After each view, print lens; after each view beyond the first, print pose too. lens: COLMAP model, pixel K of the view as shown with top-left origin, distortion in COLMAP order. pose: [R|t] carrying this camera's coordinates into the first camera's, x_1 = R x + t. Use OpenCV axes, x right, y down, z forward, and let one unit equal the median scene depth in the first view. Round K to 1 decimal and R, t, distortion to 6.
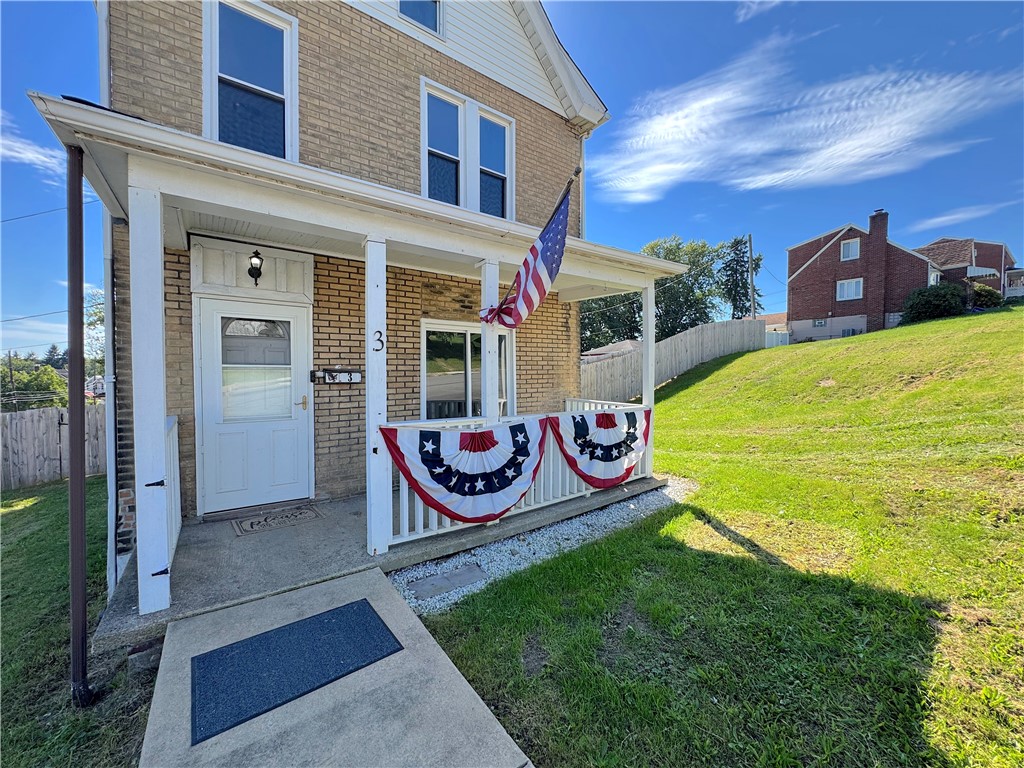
lens RADIAL K [[408.8, 0, 514.4], [0, 408.8, 384.0], [0, 0, 1]] dist [-0.002598, -0.000338]
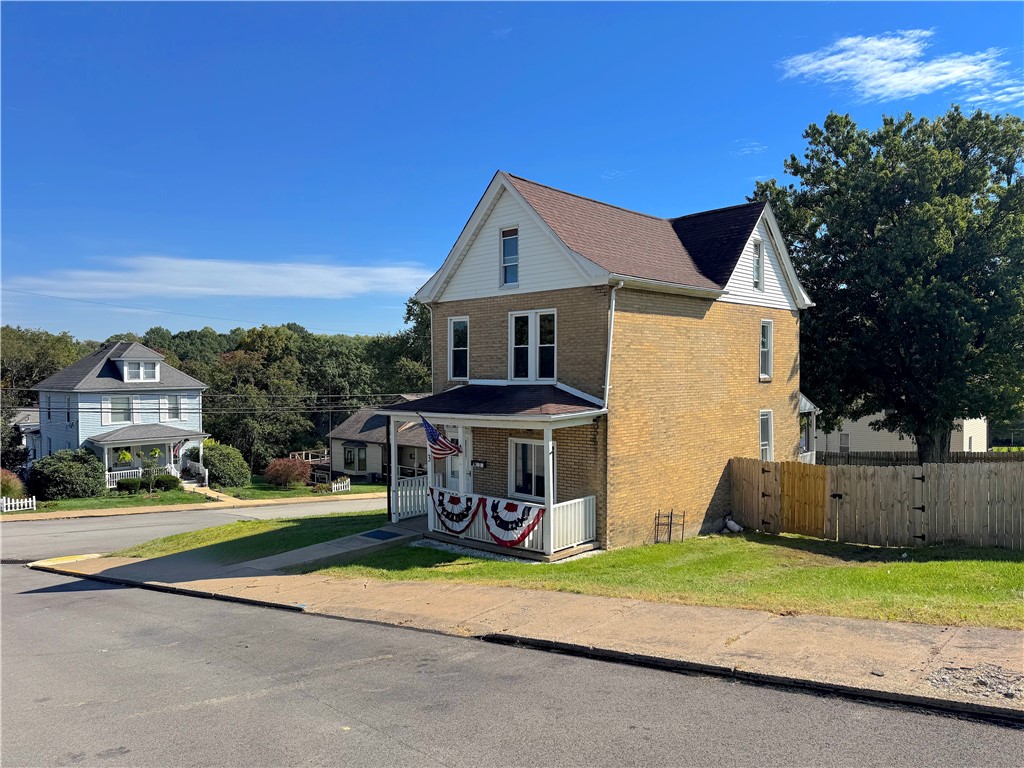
lens RADIAL K [[724.8, 0, 516.3], [0, 724.8, 383.8], [0, 0, 1]] dist [0.058804, -0.000333]
pose [[0.179167, 0.017729, -0.983659, 4.026522], [-0.023471, 0.999630, 0.013742, -0.593496], [0.983539, 0.020626, 0.179517, 0.544230]]
